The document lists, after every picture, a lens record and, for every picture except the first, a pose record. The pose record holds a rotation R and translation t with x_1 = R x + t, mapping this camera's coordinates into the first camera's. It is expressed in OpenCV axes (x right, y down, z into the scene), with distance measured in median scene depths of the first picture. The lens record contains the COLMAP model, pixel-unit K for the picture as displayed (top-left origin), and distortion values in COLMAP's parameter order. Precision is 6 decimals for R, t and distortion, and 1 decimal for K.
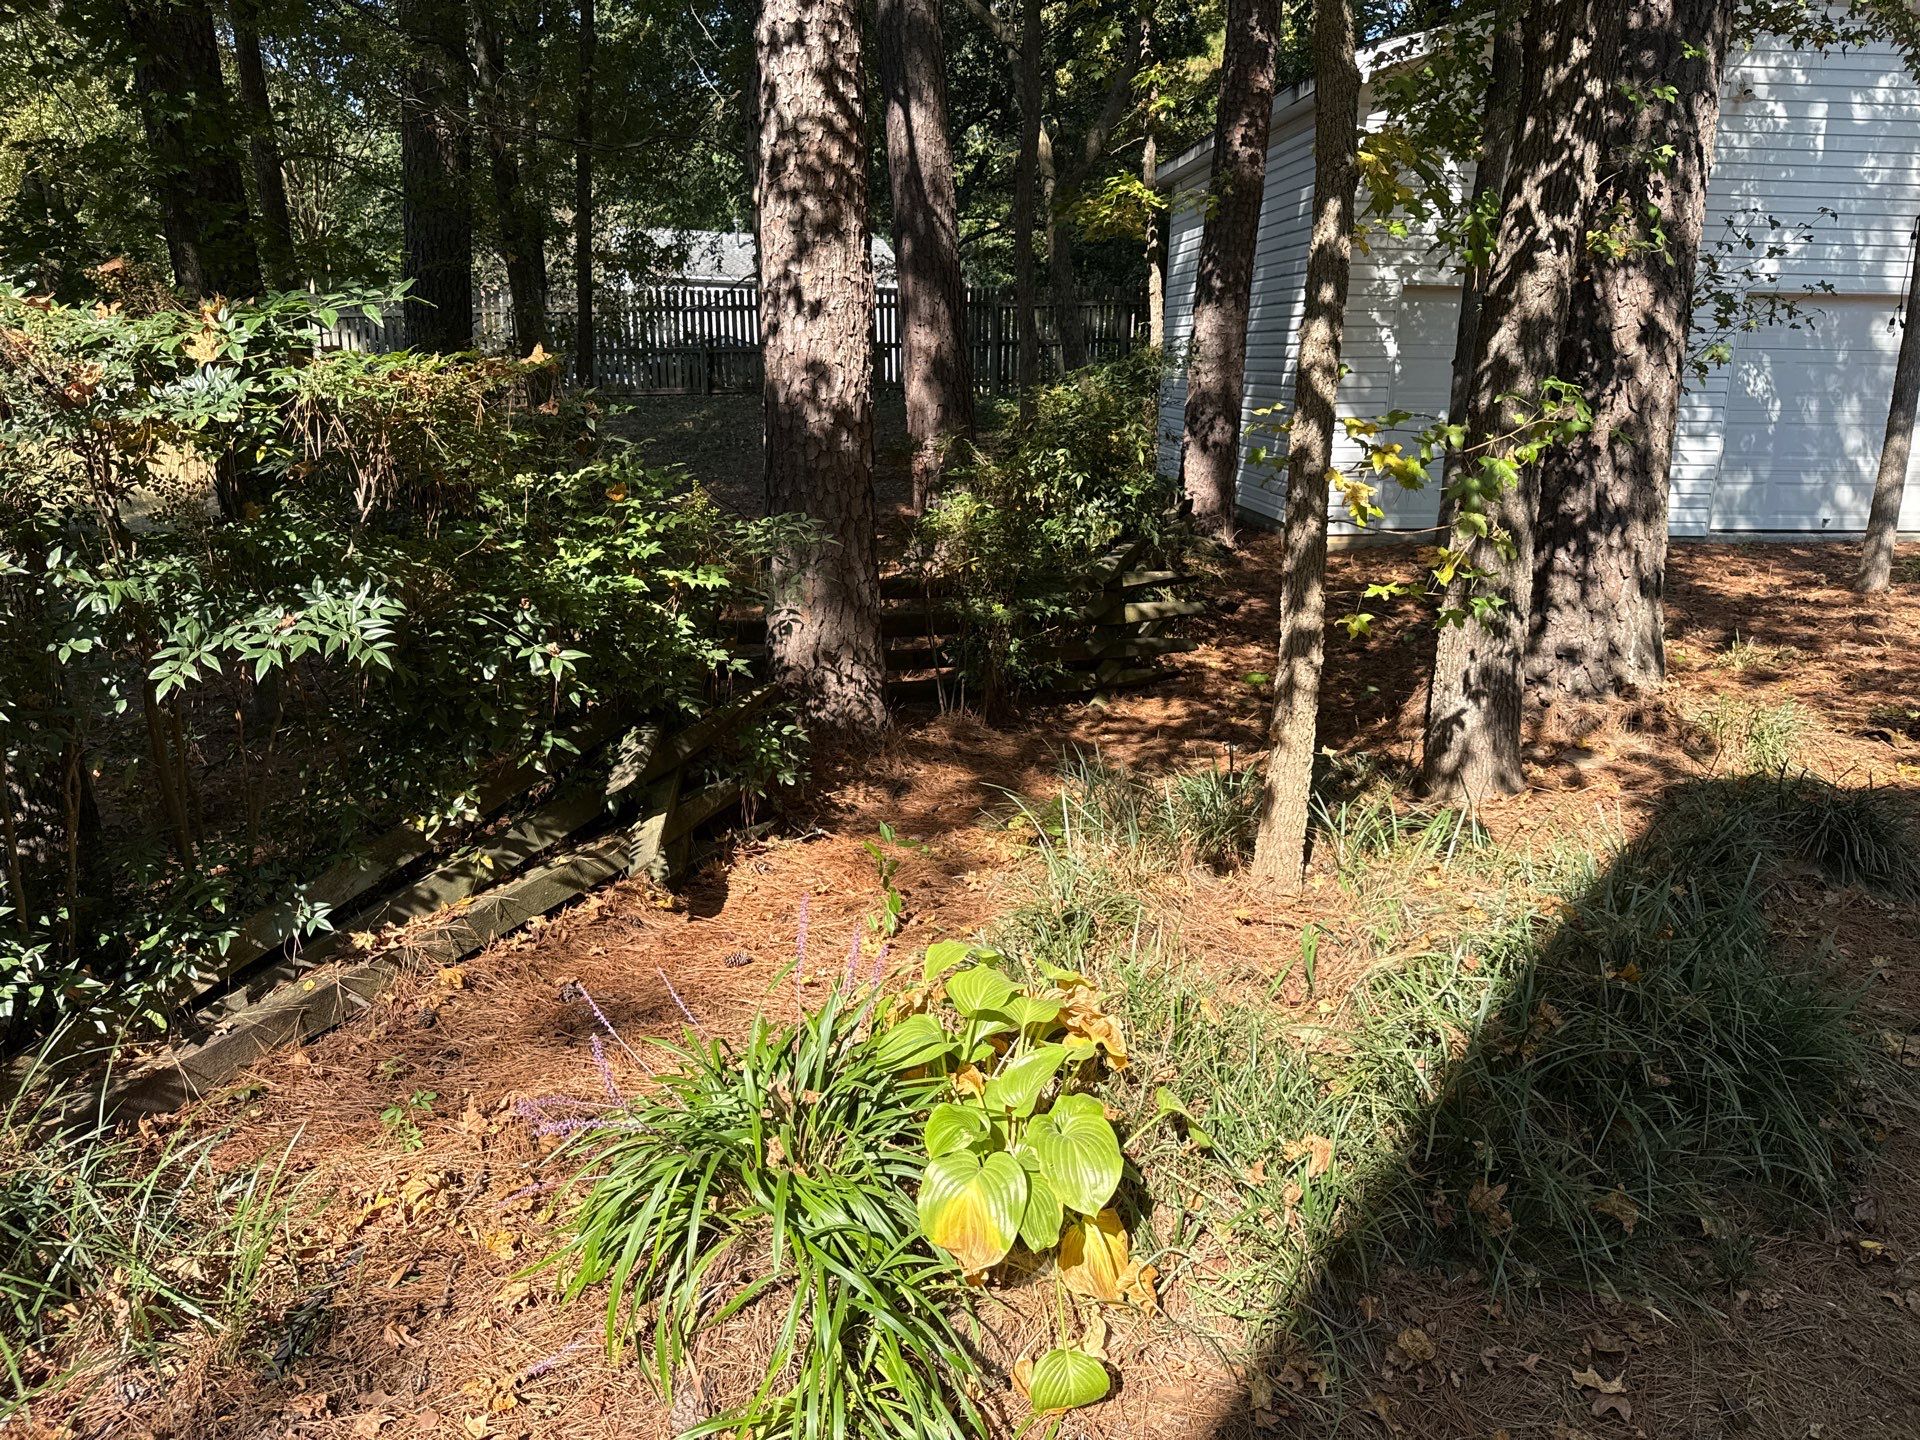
lens RADIAL K [[1326.6, 0, 962.7], [0, 1326.6, 703.5], [0, 0, 1]] dist [0.003903, -0.012713]
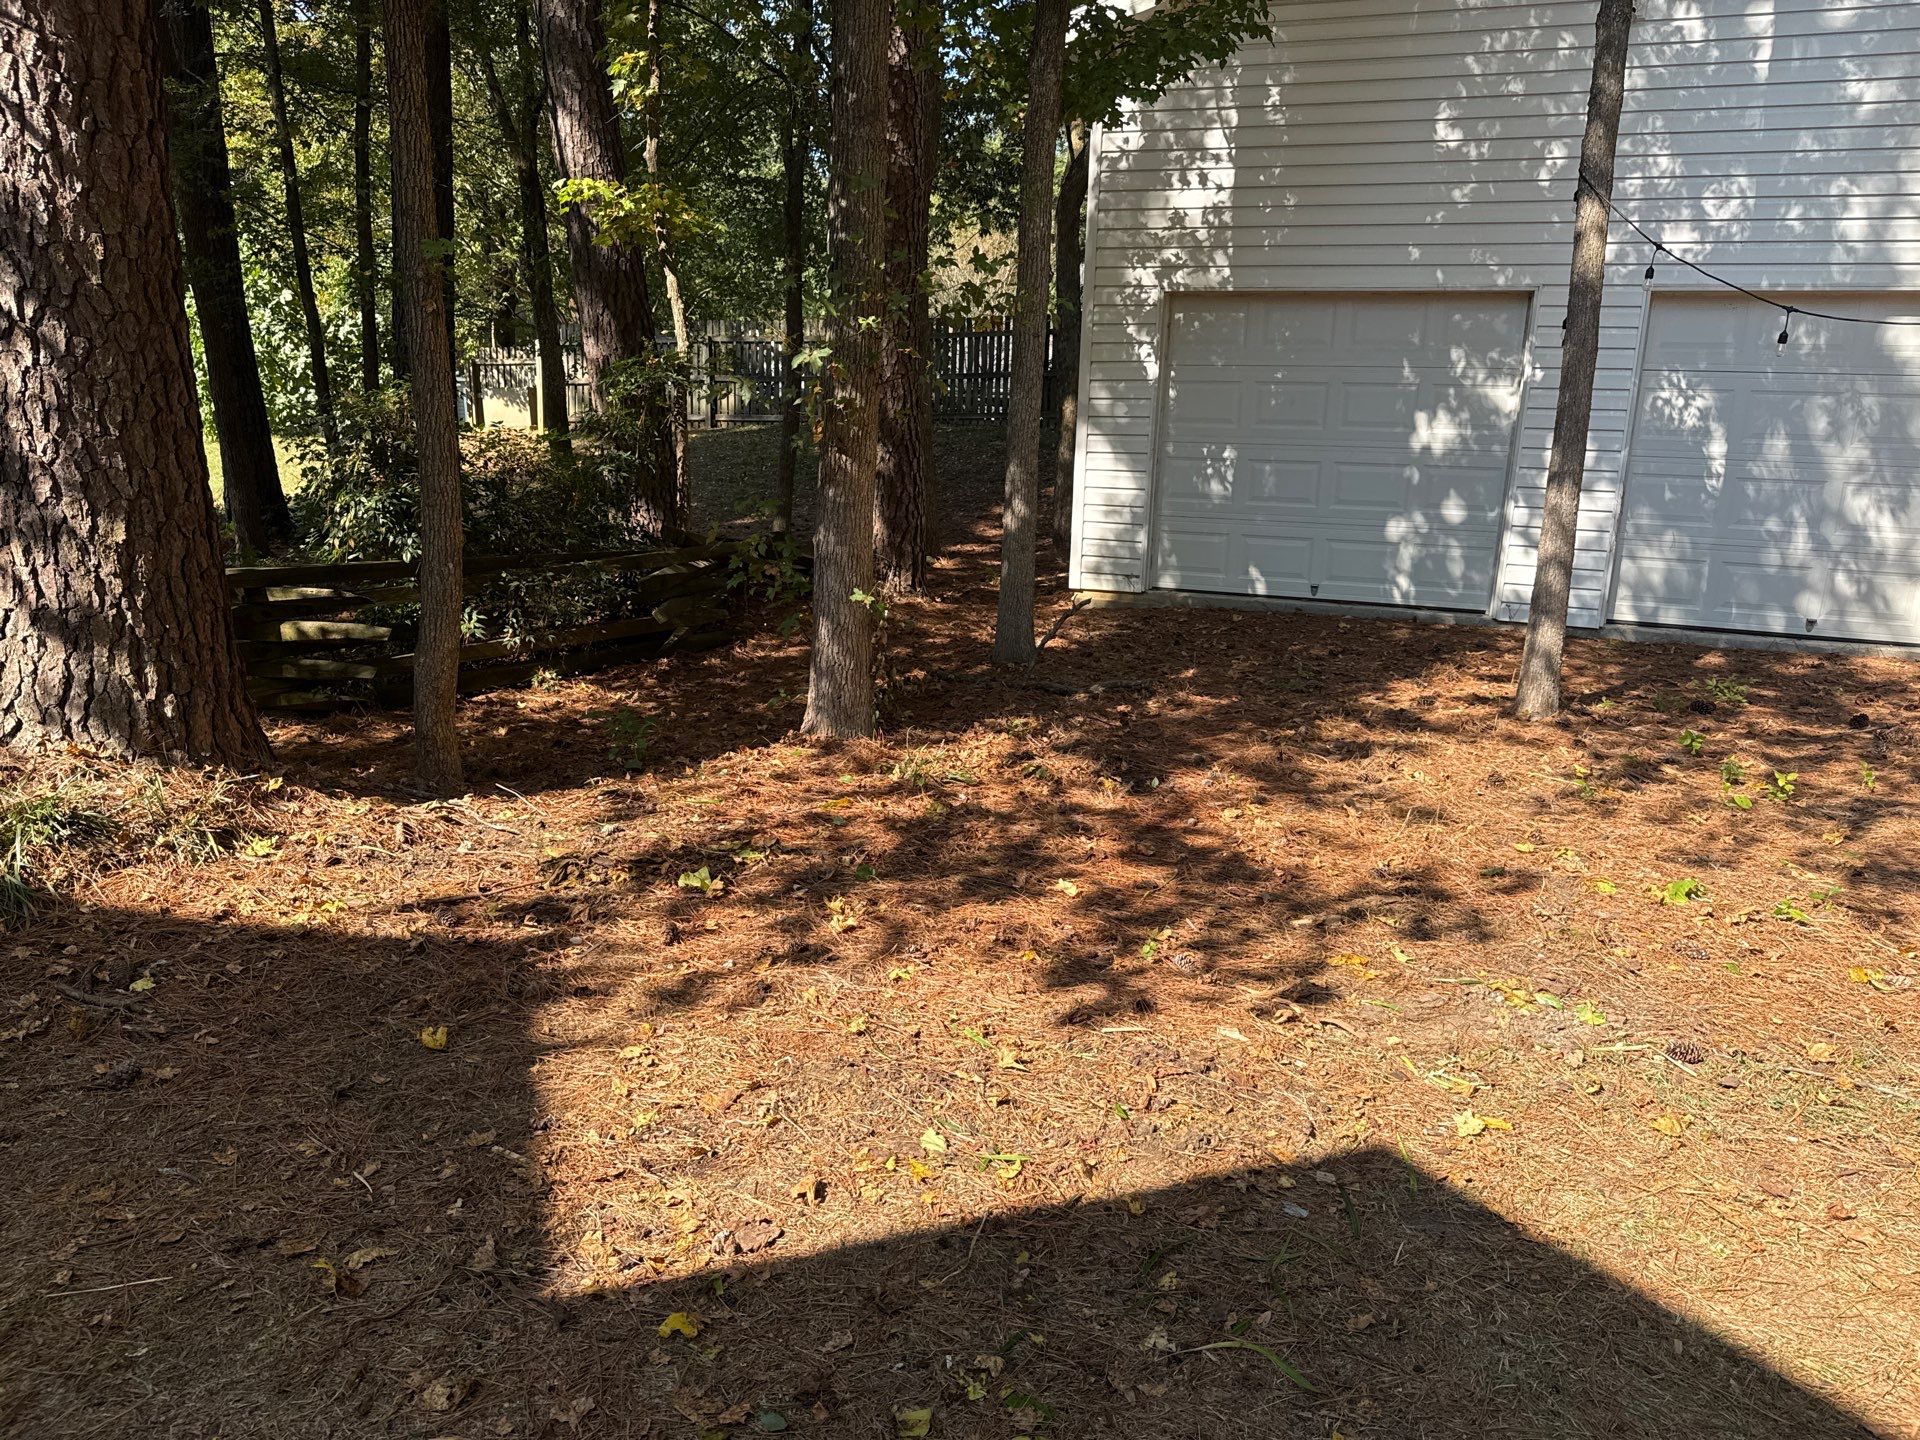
lens RADIAL K [[1326.6, 0, 962.7], [0, 1326.6, 703.5], [0, 0, 1]] dist [0.003903, -0.012713]
pose [[0.910440, 0.106333, -0.399739, 0.572954], [-0.118743, 0.992905, -0.006329, -0.041808], [0.396230, 0.053228, 0.916607, 0.209207]]
